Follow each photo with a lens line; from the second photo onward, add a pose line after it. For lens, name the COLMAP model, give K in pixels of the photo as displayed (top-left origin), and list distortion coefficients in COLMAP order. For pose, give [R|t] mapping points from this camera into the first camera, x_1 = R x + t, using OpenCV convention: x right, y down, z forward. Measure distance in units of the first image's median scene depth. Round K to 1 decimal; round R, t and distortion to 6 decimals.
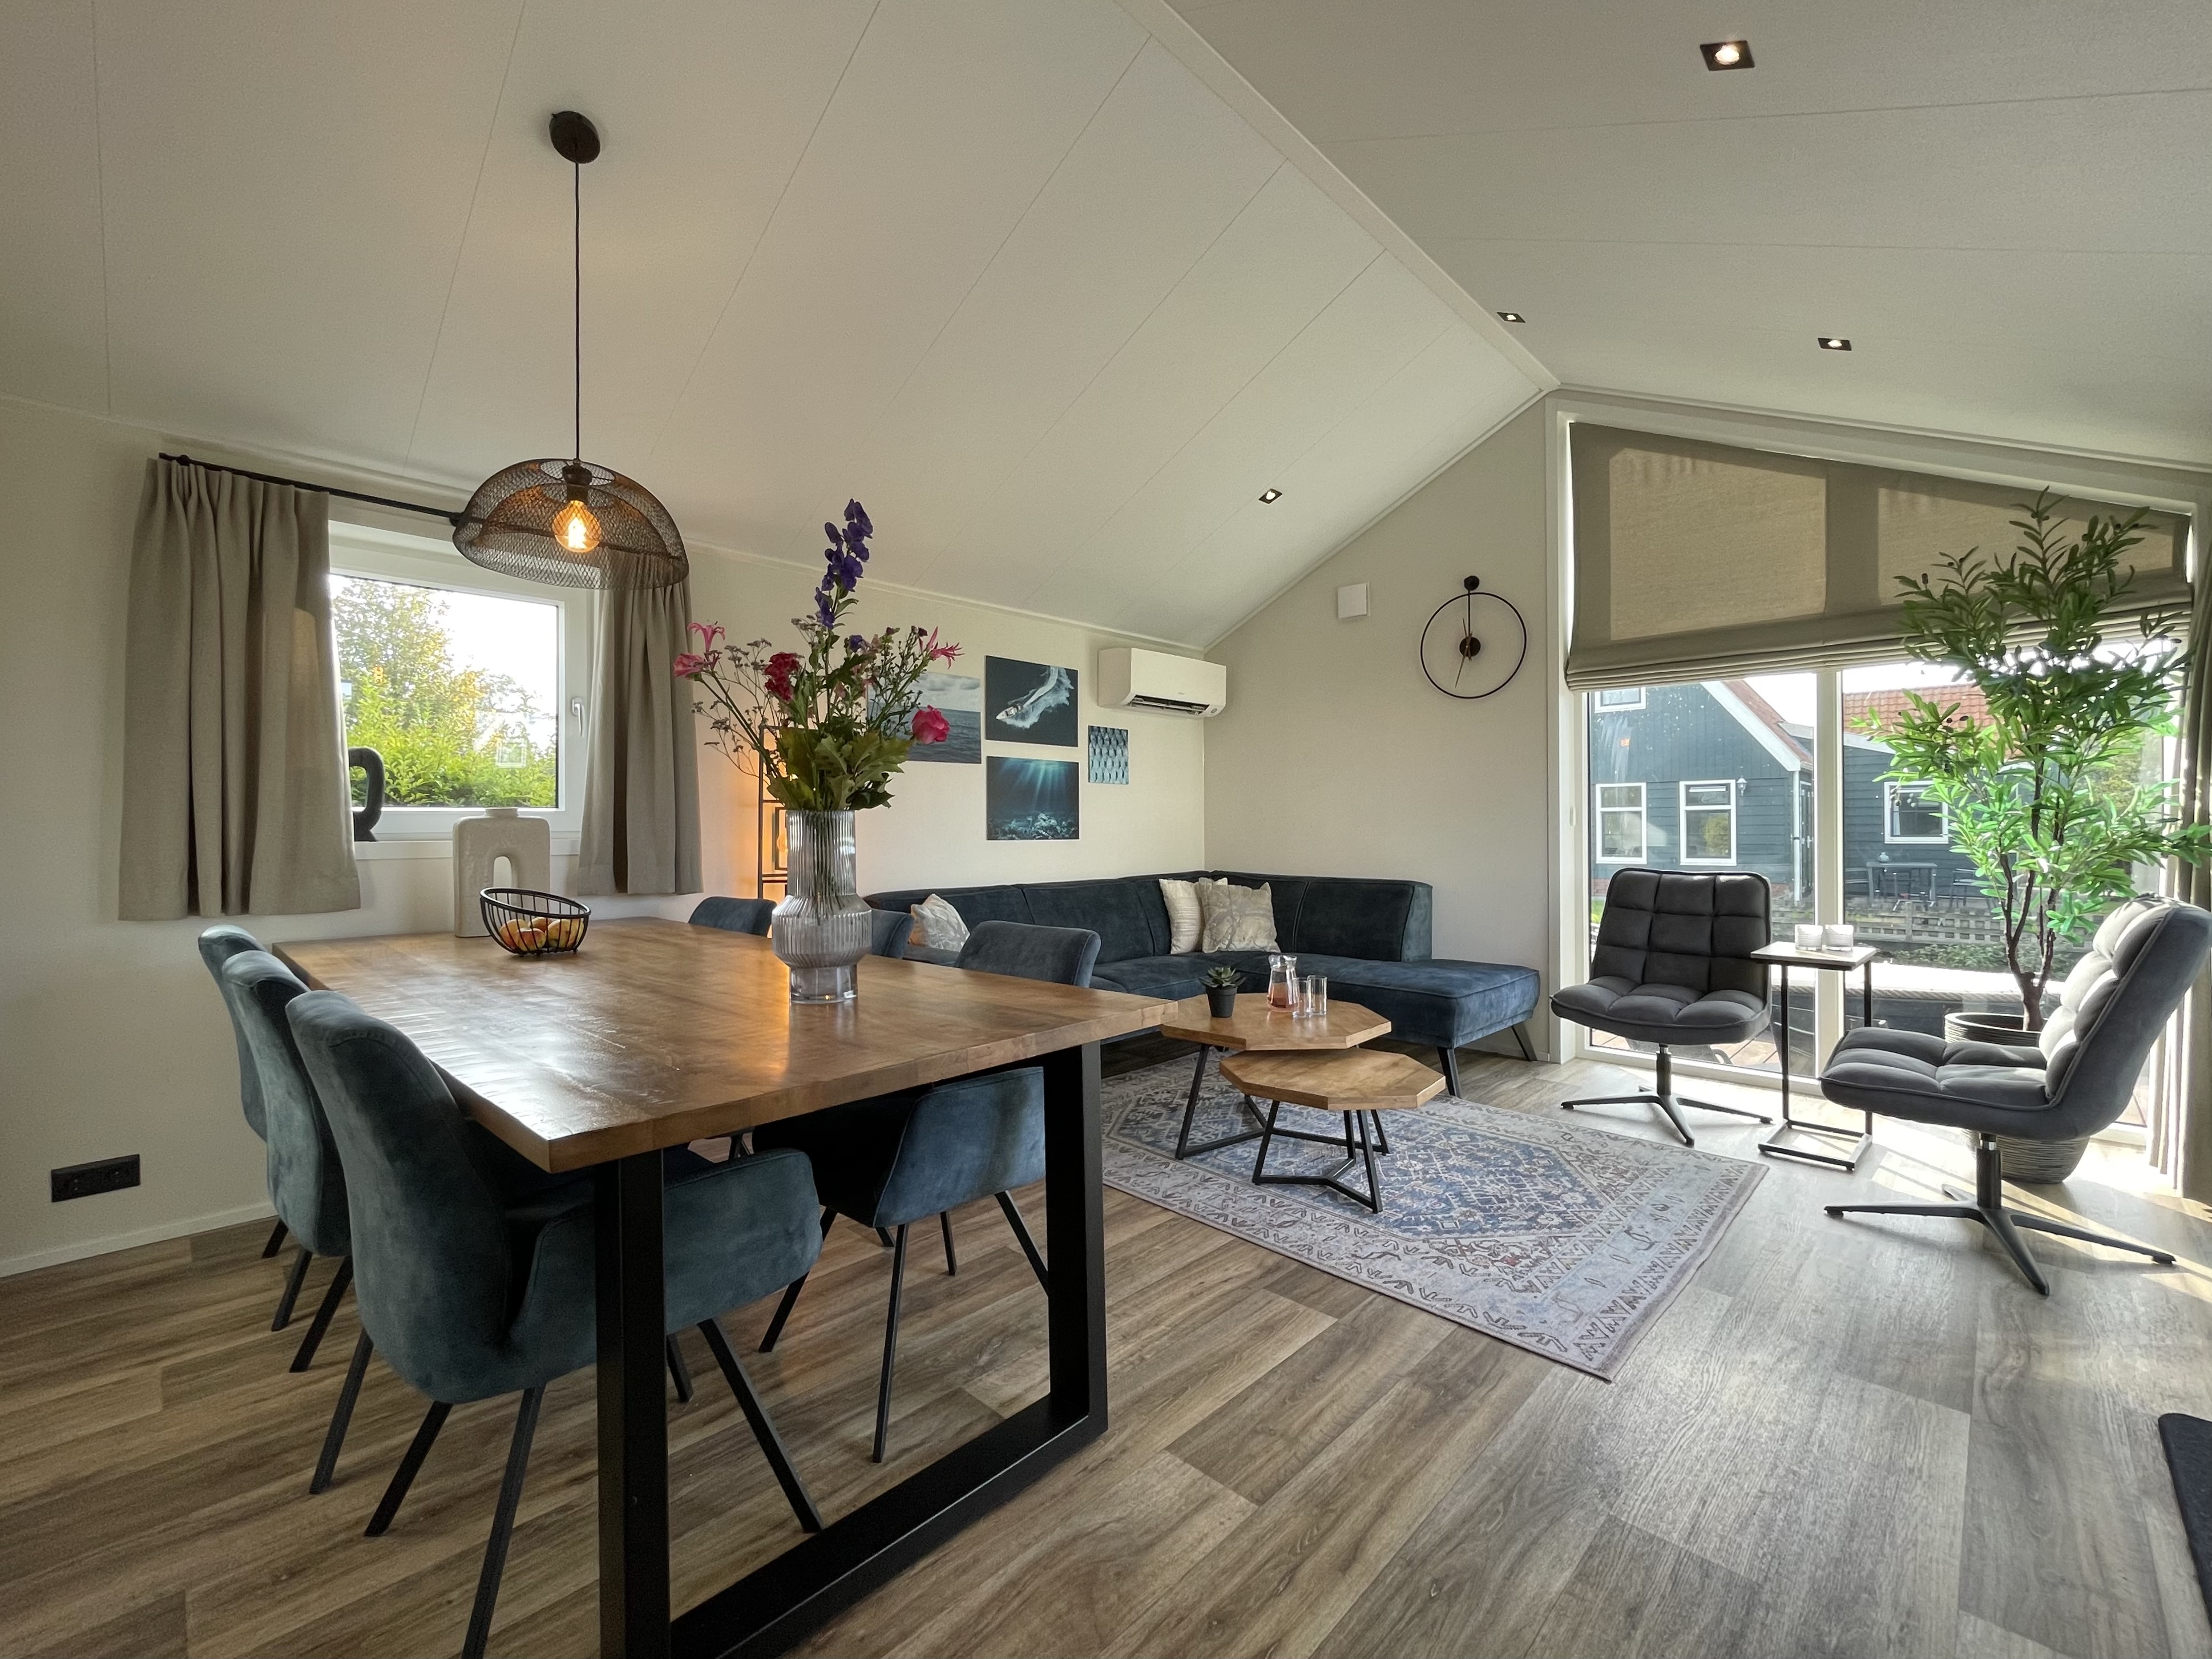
lens RADIAL K [[931.4, 0, 1106.6], [0, 931.4, 822.0], [0, 0, 1]] dist [-0.002891, 0.000344]
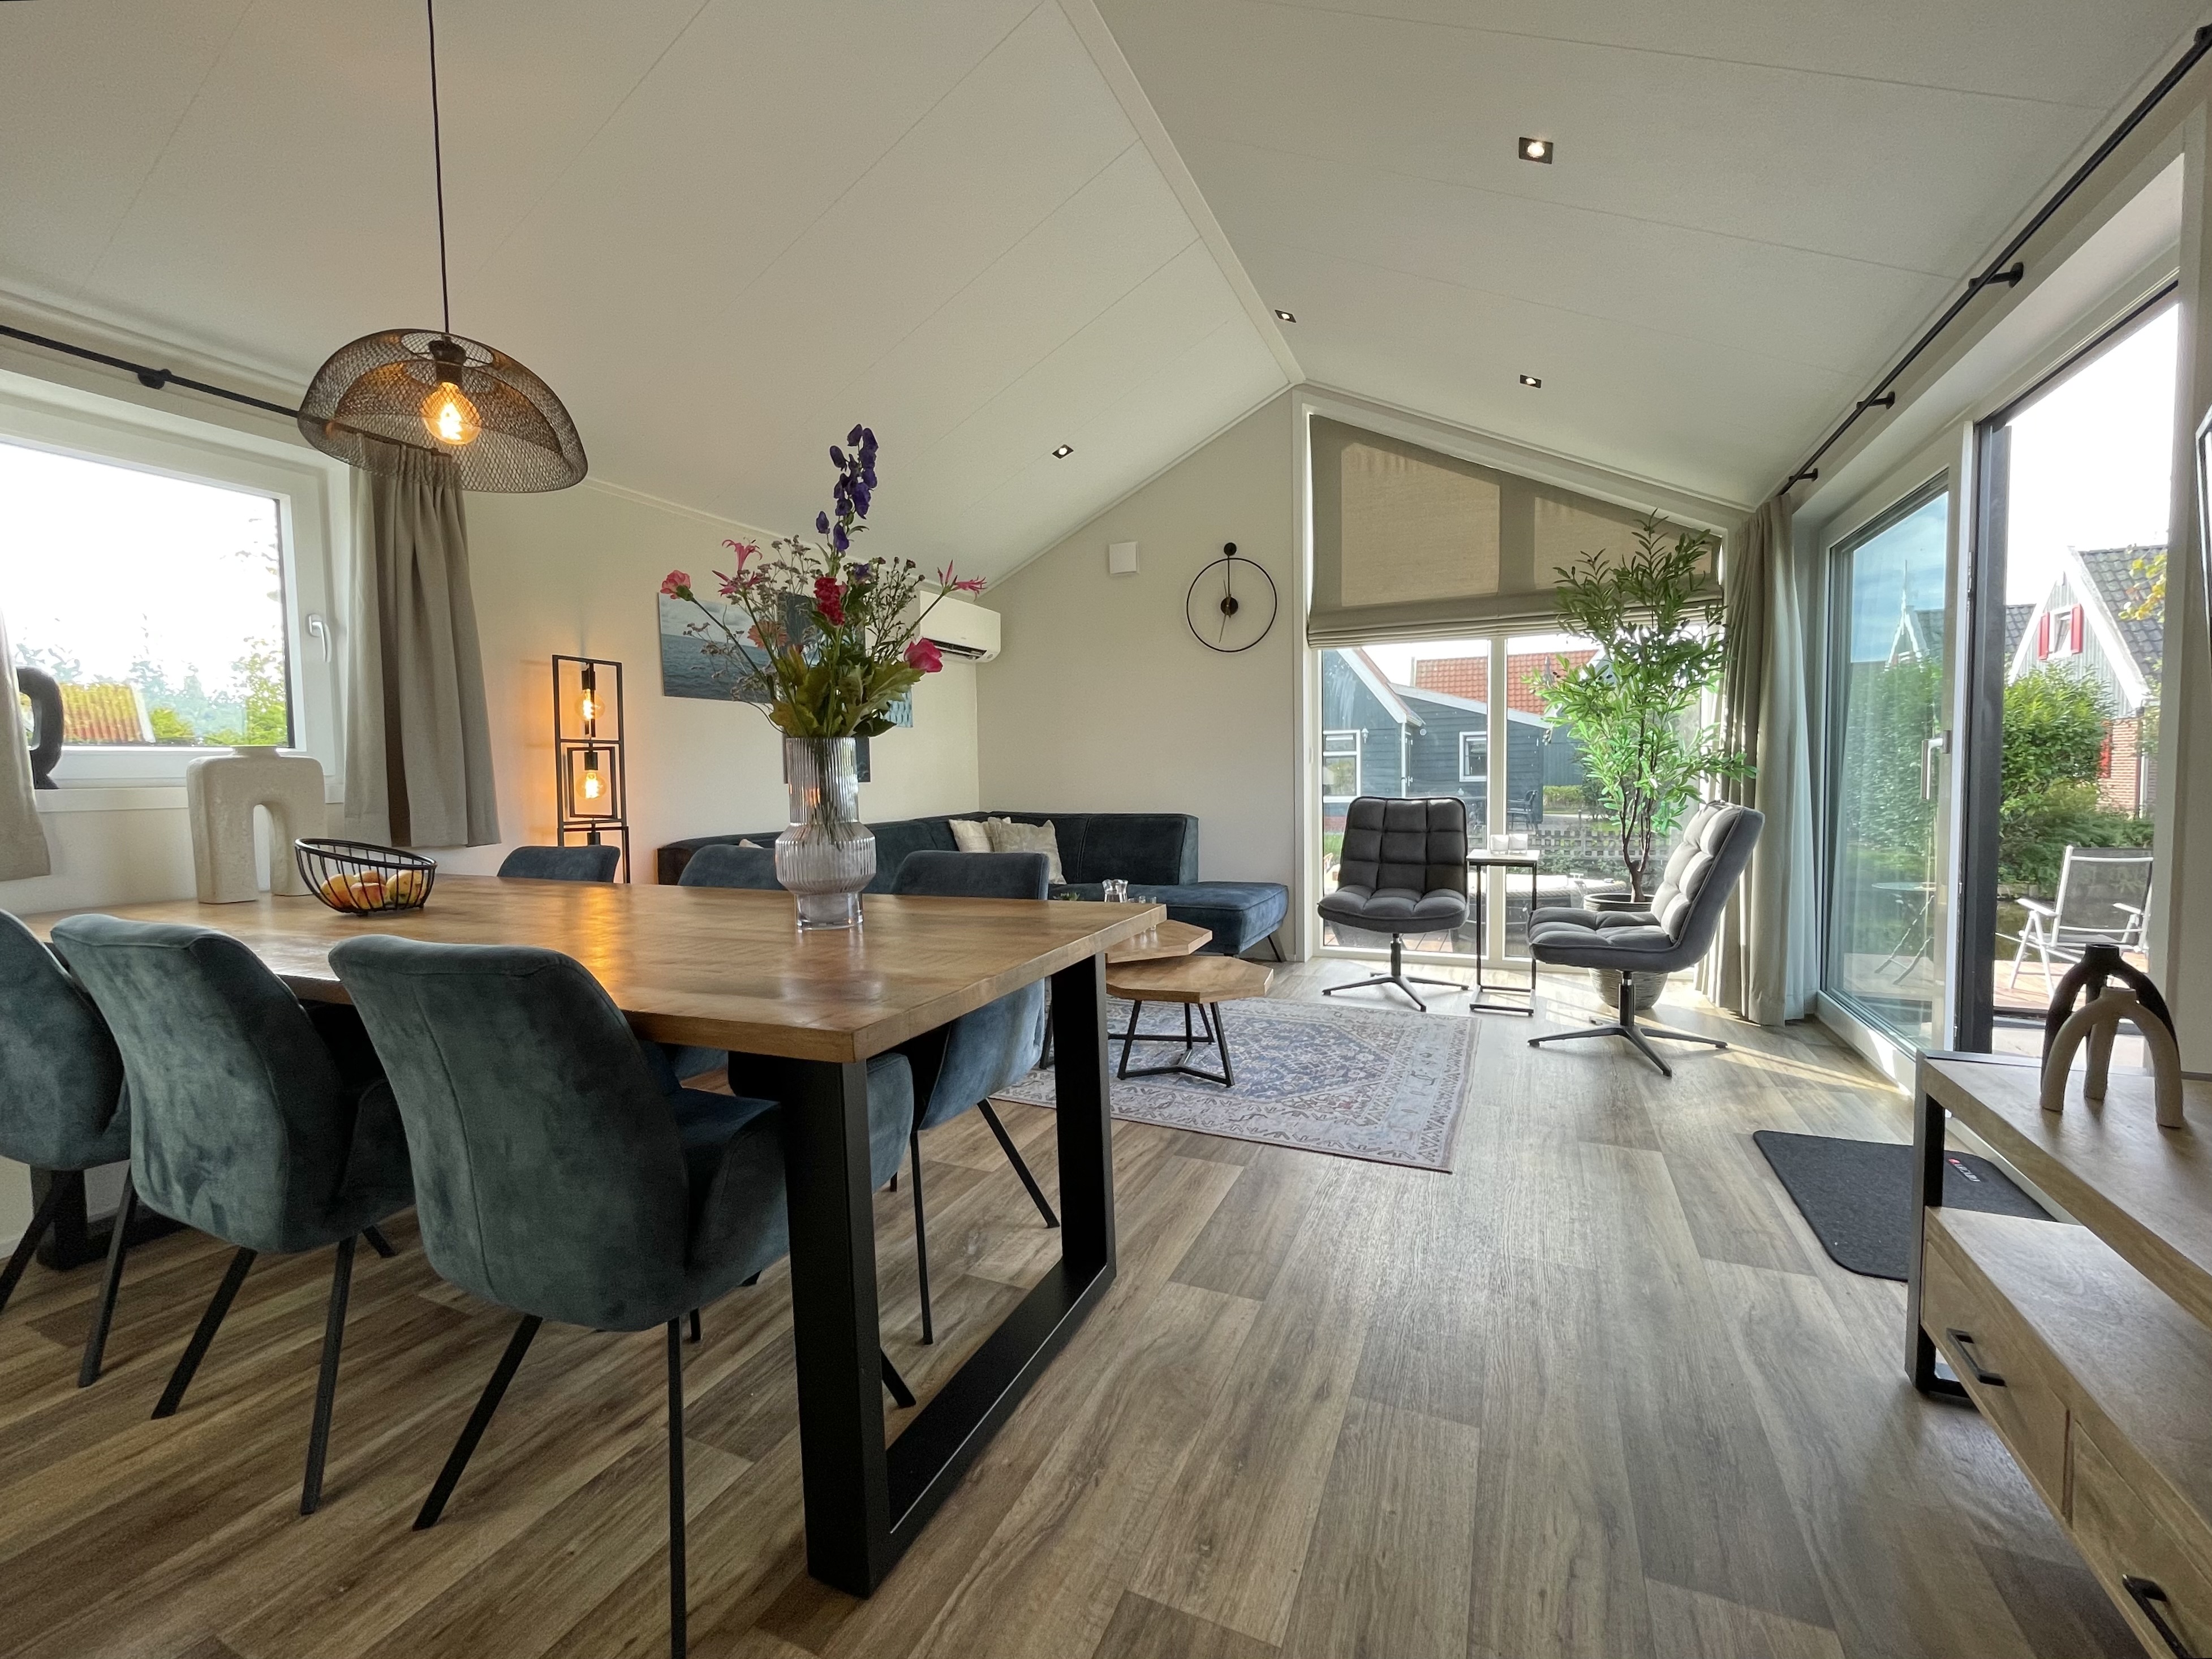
lens RADIAL K [[923.0, 0, 1107.3], [0, 923.0, 821.8], [0, 0, 1]] dist [-0.003019, 0.000309]
pose [[0.939044, -0.030462, 0.342445, -0.204988], [0.012113, 0.998380, 0.055593, 0.014747], [-0.343583, -0.048056, 0.937892, -0.021823]]
